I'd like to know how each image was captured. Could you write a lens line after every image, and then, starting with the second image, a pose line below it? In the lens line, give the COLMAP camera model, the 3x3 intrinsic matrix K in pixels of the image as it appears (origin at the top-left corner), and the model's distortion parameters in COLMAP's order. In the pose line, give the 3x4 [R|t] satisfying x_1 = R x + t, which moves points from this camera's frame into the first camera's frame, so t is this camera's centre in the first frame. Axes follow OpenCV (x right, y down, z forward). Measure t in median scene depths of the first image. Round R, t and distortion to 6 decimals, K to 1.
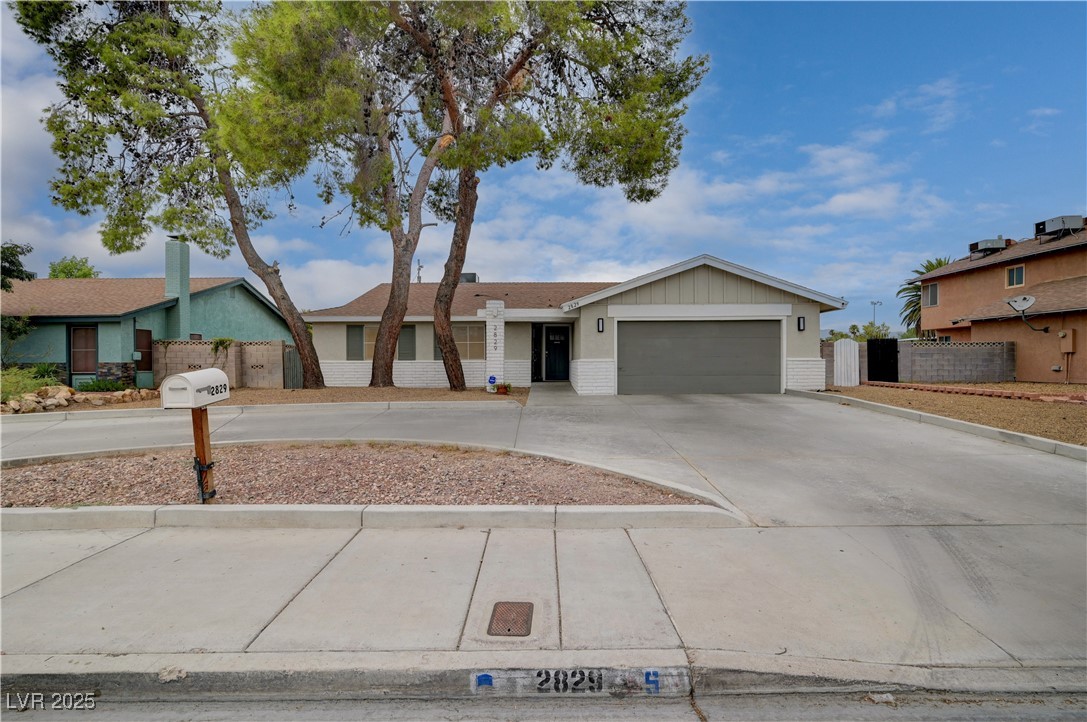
lens RADIAL K [[526.9, 0, 540.5], [0, 526.9, 368.4], [0, 0, 1]] dist [0.000002, -0.000149]
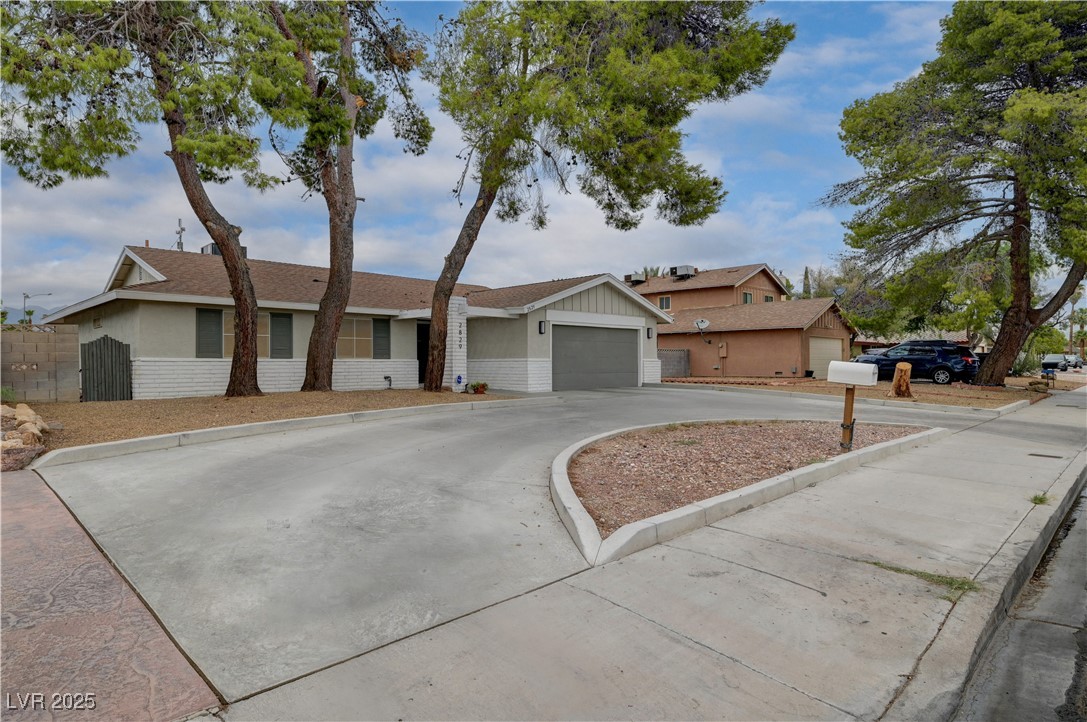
lens RADIAL K [[601.3, 0, 543.5], [0, 601.3, 361.0], [0, 0, 1]] dist [-0.000581, -0.000049]
pose [[0.713970, 0.005173, 0.700157, -0.619161], [0.008070, 0.999845, -0.015616, 0.005508], [-0.700130, 0.016800, 0.713818, 0.098142]]
